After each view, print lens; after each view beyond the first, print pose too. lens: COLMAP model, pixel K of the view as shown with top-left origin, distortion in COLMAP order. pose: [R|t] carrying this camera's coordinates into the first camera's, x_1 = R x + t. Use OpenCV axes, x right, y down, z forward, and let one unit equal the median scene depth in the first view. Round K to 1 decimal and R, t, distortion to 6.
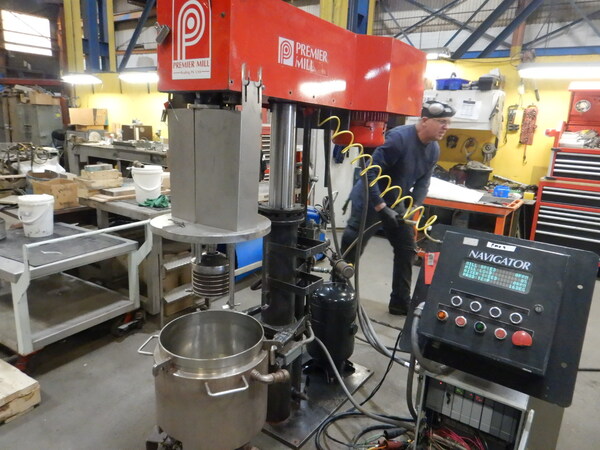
lens RADIAL K [[426.5, 0, 299.5], [0, 426.5, 220.1], [0, 0, 1]] dist [0.007087, -0.004710]
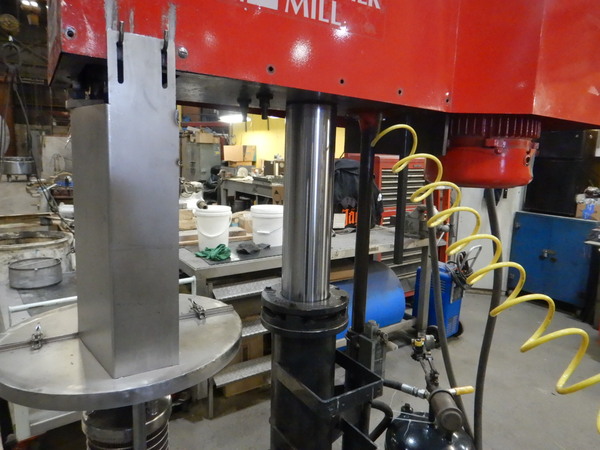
lens RADIAL K [[426.5, 0, 303.6], [0, 426.5, 221.5], [0, 0, 1]] dist [0.007087, -0.004710]
pose [[0.934332, 0.040568, -0.354087, 0.034516], [-0.068331, 0.995460, -0.066258, -0.021781], [0.349791, 0.086102, 0.932863, 0.118925]]
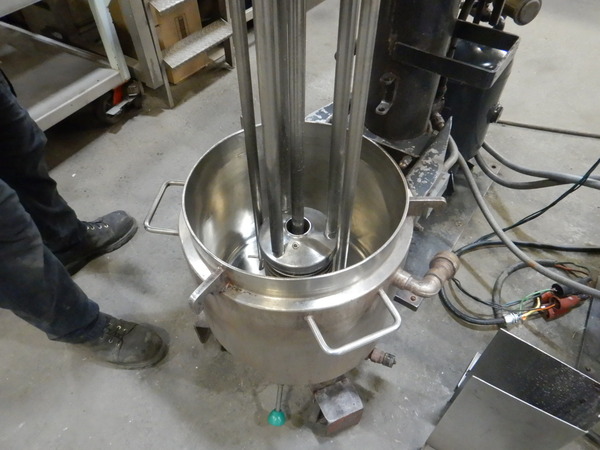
lens RADIAL K [[426.5, 0, 300.3], [0, 426.5, 222.3], [0, 0, 1]] dist [0.007087, -0.004710]
pose [[0.998974, -0.034921, -0.028837, -0.040647], [0.045199, 0.808807, 0.586334, 0.005708], [0.002848, -0.587036, 0.809556, 0.132217]]
